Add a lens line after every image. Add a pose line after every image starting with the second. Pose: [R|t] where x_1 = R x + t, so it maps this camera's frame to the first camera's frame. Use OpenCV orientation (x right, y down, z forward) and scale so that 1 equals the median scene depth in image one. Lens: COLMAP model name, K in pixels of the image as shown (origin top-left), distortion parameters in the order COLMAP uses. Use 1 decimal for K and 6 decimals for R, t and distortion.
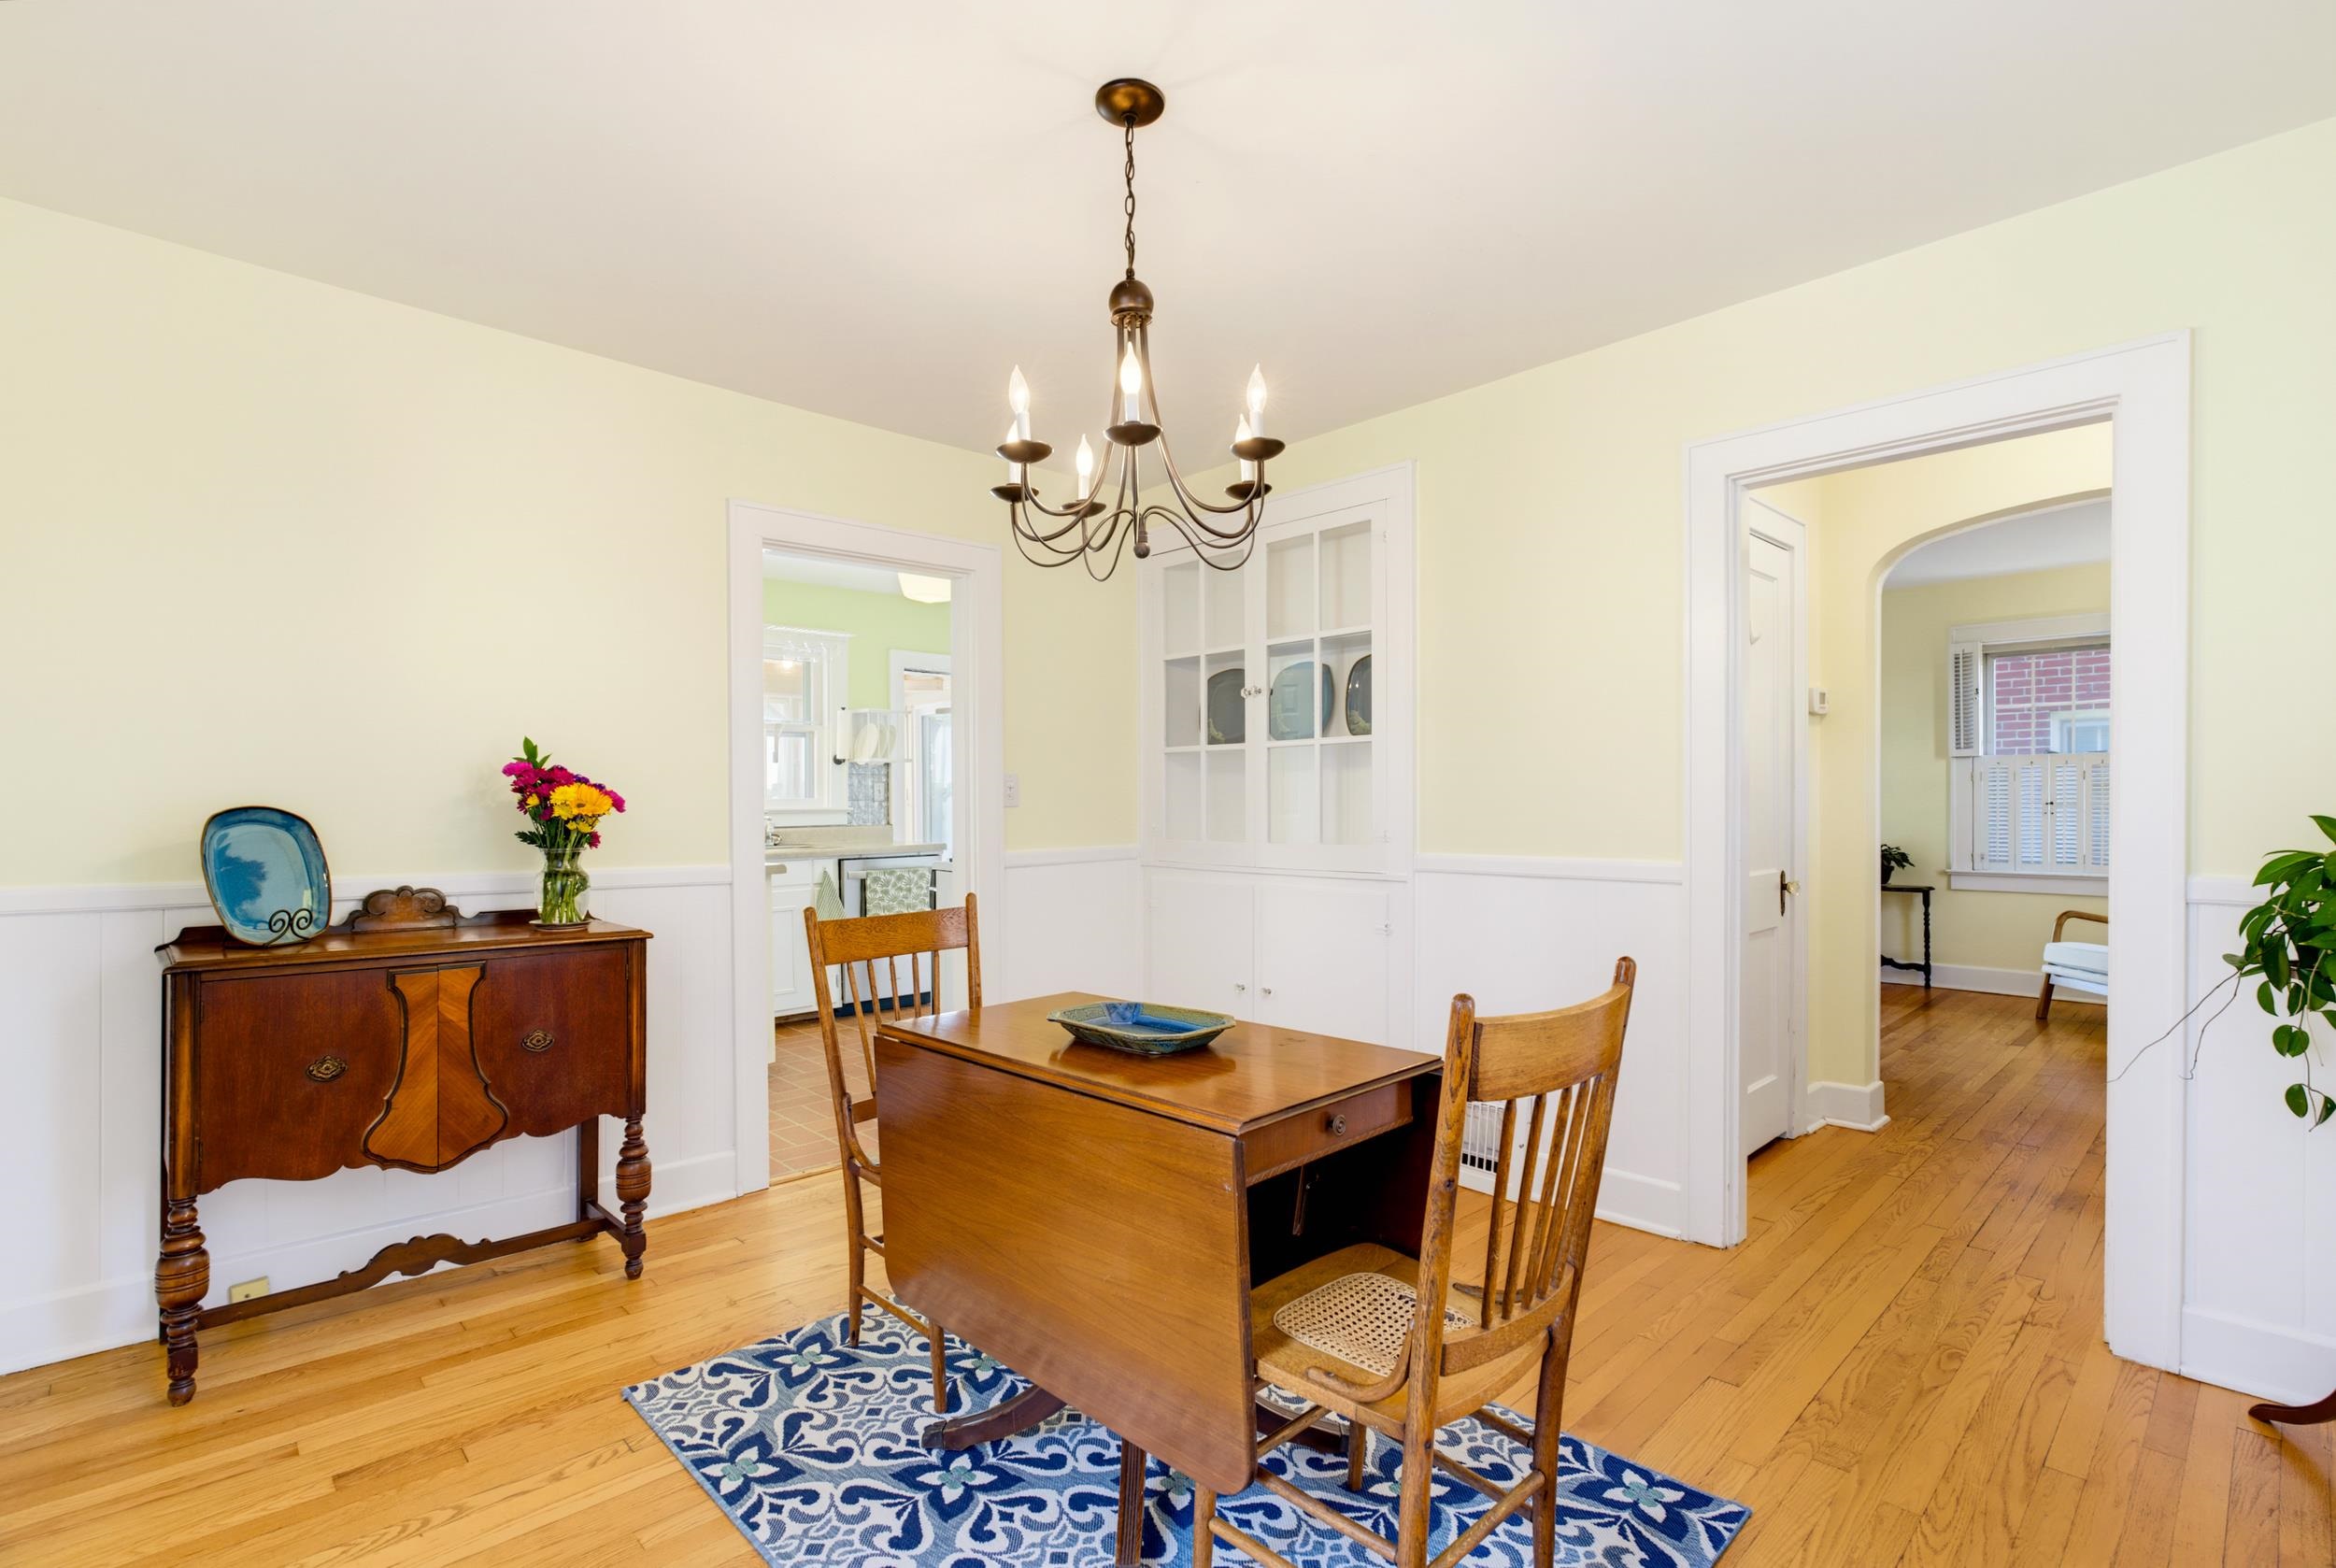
lens RADIAL K [[1075.9, 0, 1167.0], [0, 1075.9, 790.7], [0, 0, 1]] dist [-0.024321, 0.004459]
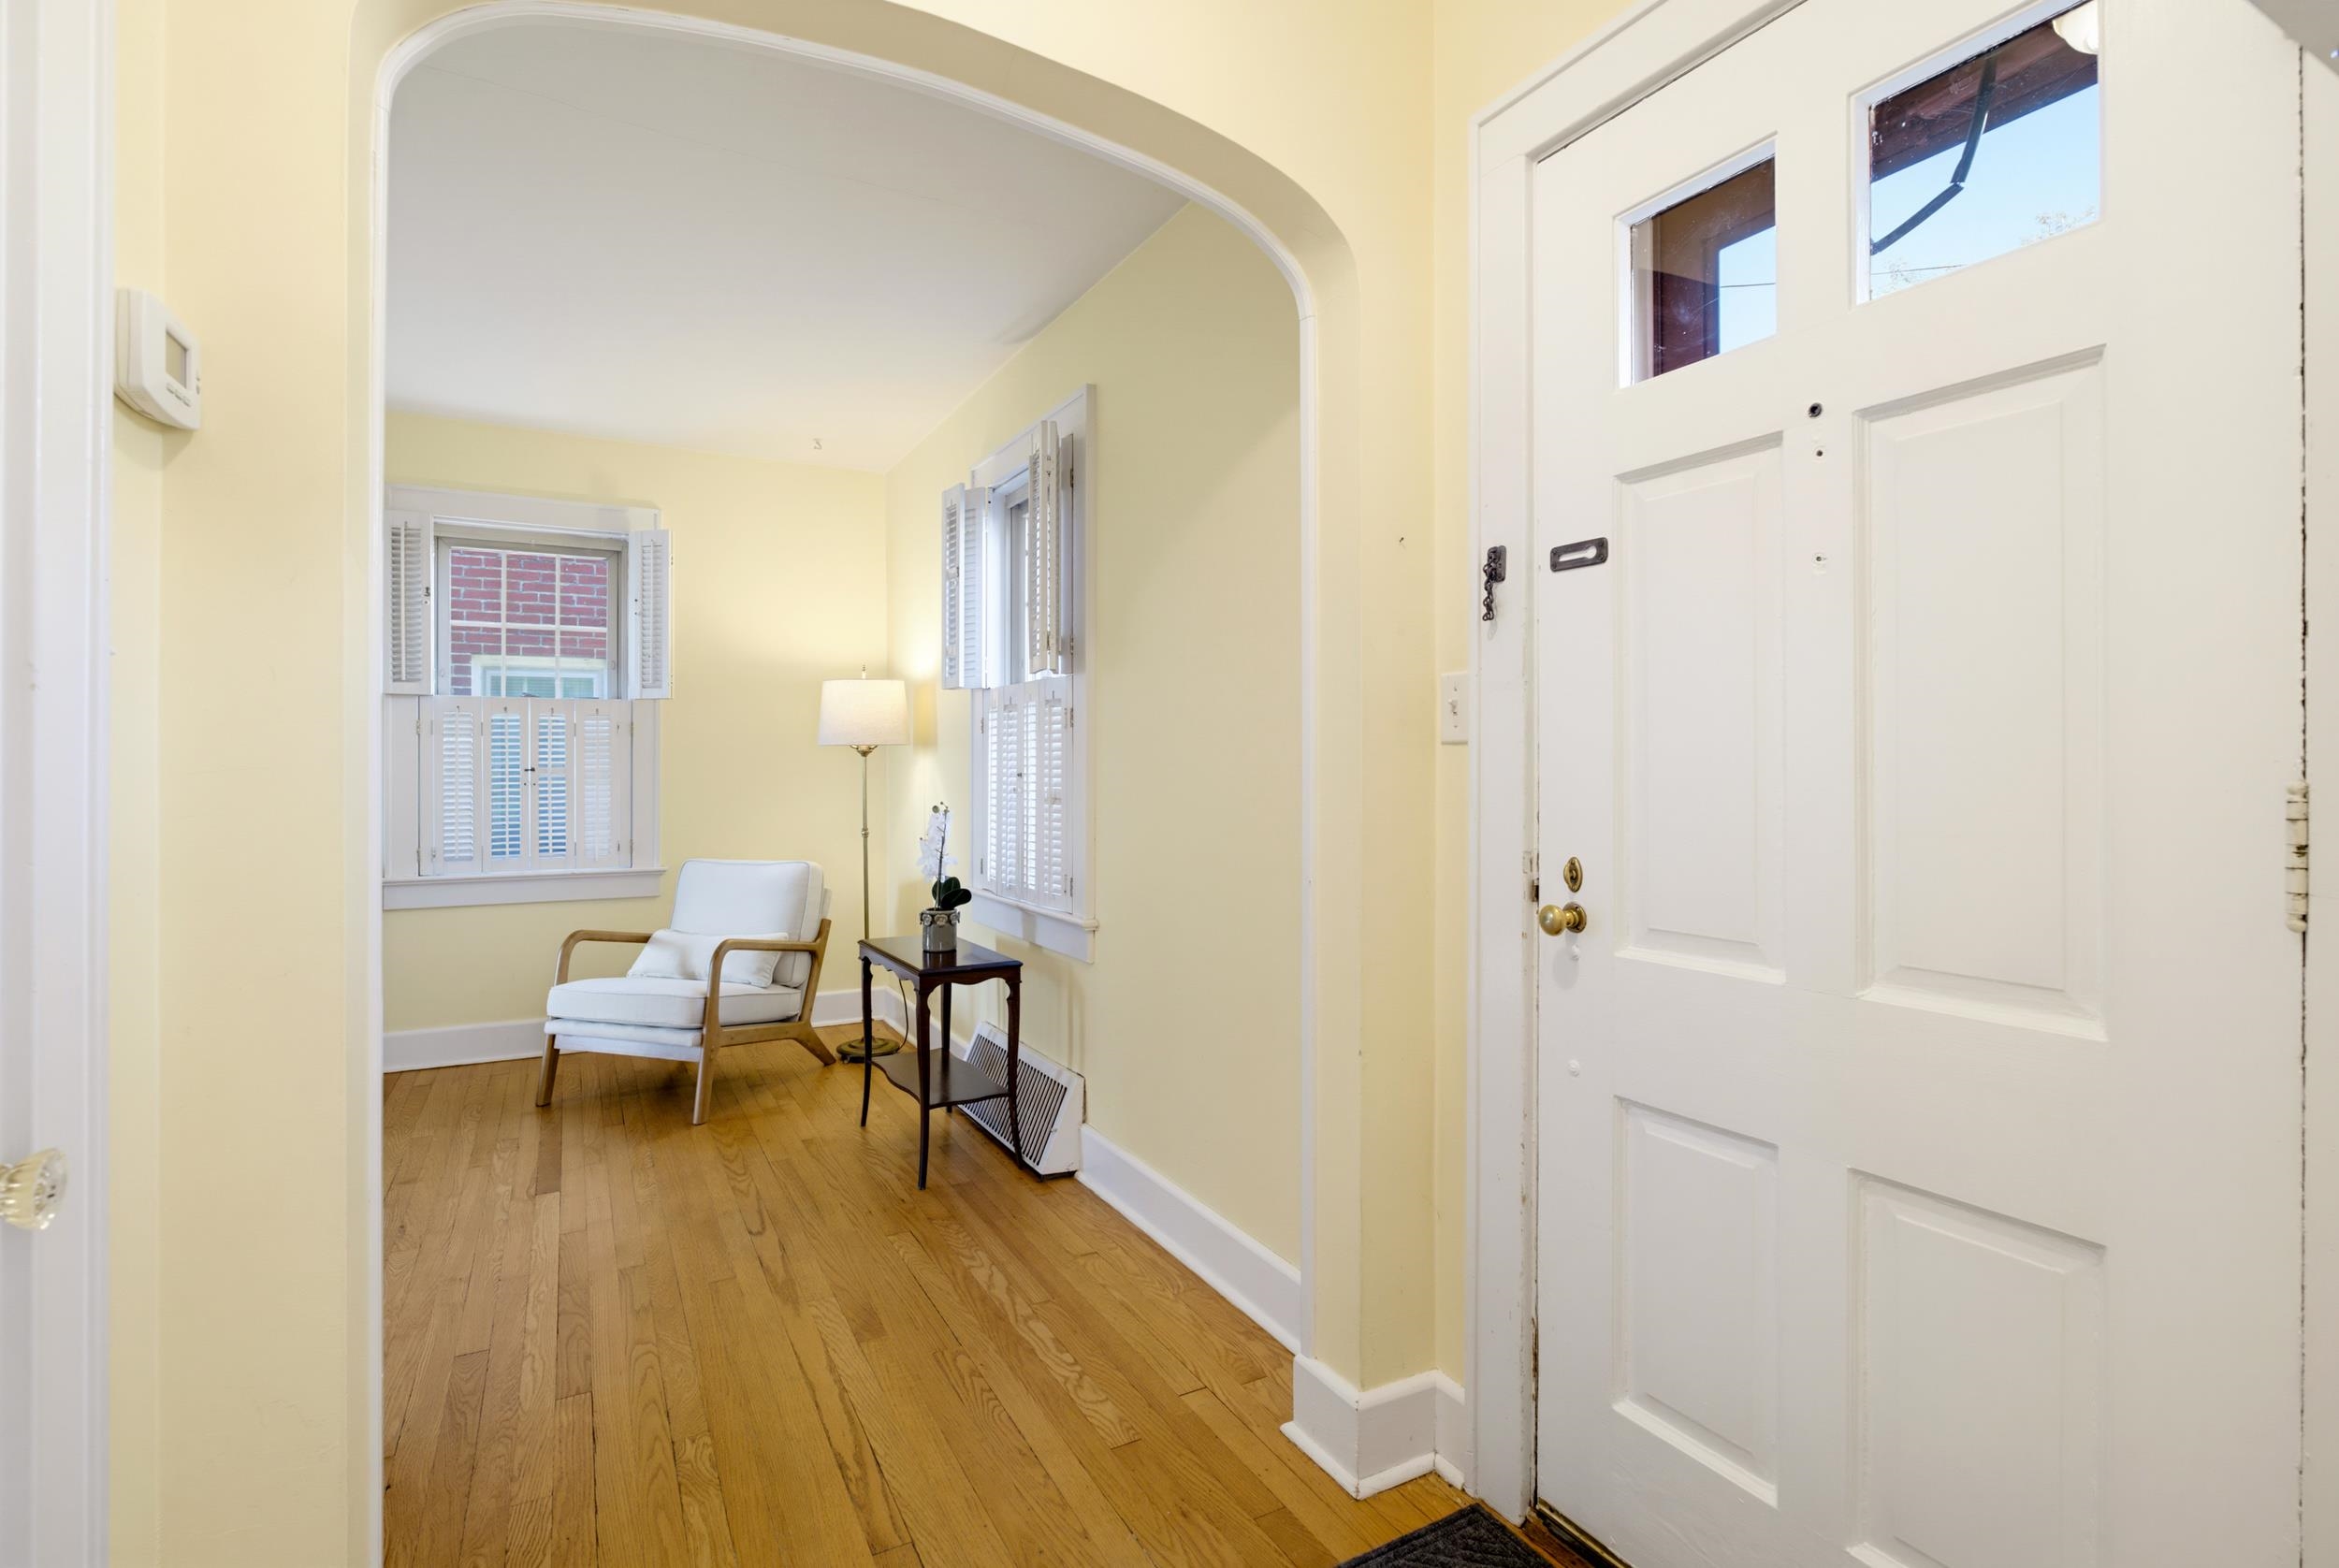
lens RADIAL K [[1077.3, 0, 1160.9], [0, 1077.3, 775.0], [0, 0, 1]] dist [-0.024321, 0.004459]
pose [[0.241187, -0.004672, 0.970467, 0.291827], [-0.010683, 0.999915, 0.007469, 0.006426], [-0.970420, -0.012168, 0.241117, 0.486461]]
